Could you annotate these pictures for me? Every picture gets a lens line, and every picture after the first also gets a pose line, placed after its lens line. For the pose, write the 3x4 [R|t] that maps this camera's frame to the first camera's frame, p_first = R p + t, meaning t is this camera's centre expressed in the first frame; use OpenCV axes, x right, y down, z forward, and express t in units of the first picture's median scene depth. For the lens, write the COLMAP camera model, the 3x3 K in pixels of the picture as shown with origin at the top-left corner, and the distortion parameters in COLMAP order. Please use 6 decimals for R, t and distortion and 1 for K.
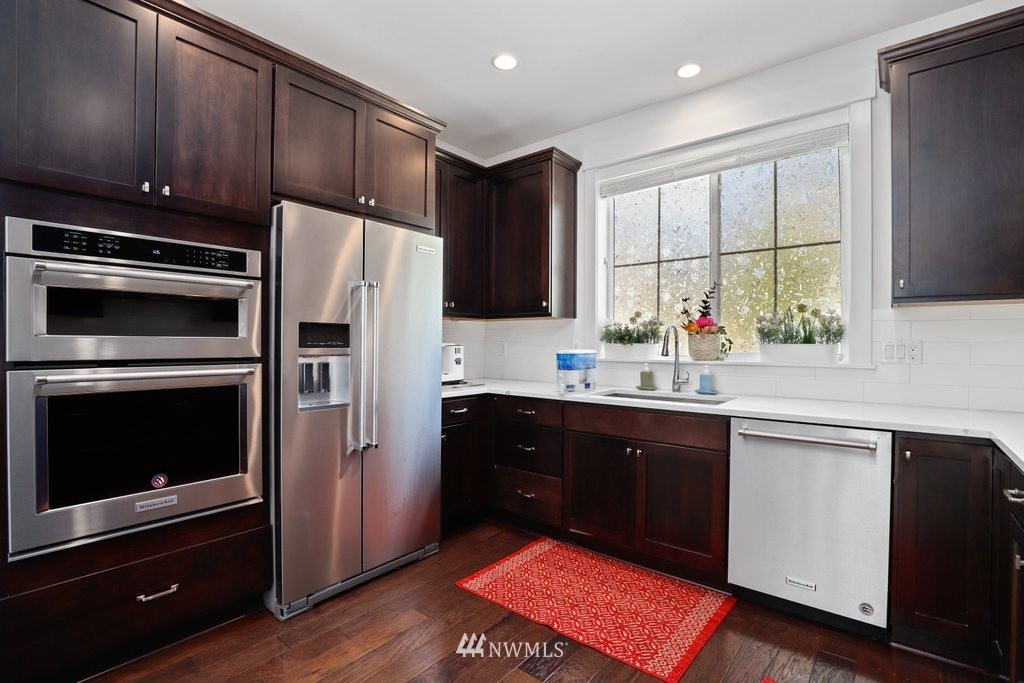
lens RADIAL K [[476.9, 0, 512.0], [0, 476.9, 341.5], [0, 0, 1]] dist [-0.002923, -0.000162]
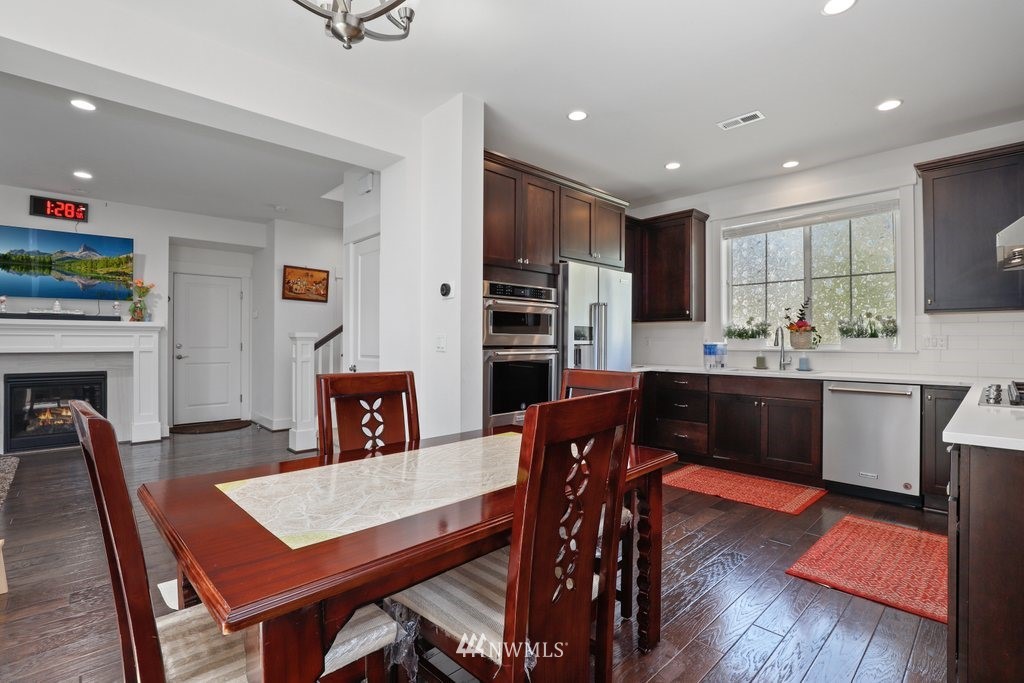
lens RADIAL K [[471.1, 0, 524.3], [0, 471.1, 334.9], [0, 0, 1]] dist [-0.000699, 0.000392]
pose [[0.994527, -0.004145, -0.104400, -0.332725], [0.002908, 0.999924, -0.011999, 0.010148], [0.104442, 0.011630, 0.994463, -0.611995]]
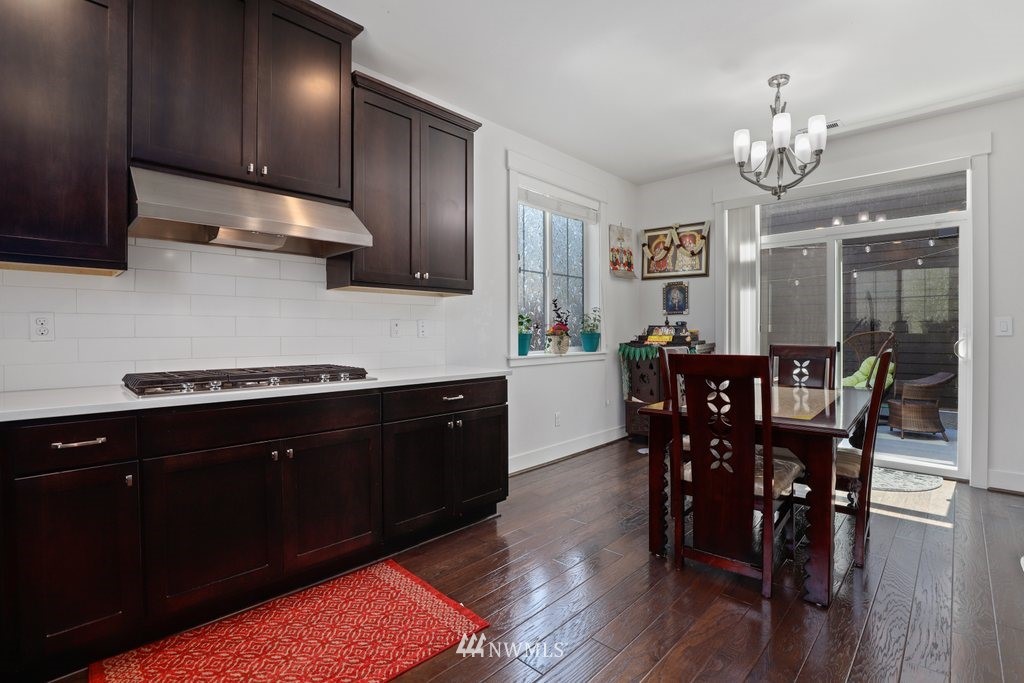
lens RADIAL K [[476.9, 0, 512.0], [0, 476.9, 341.5], [0, 0, 1]] dist [-0.002923, -0.000162]
pose [[-0.997584, 0.004953, 0.069294, -0.026002], [0.005954, 0.999881, 0.014239, 0.034793], [-0.069216, 0.014617, -0.997495, 0.955777]]
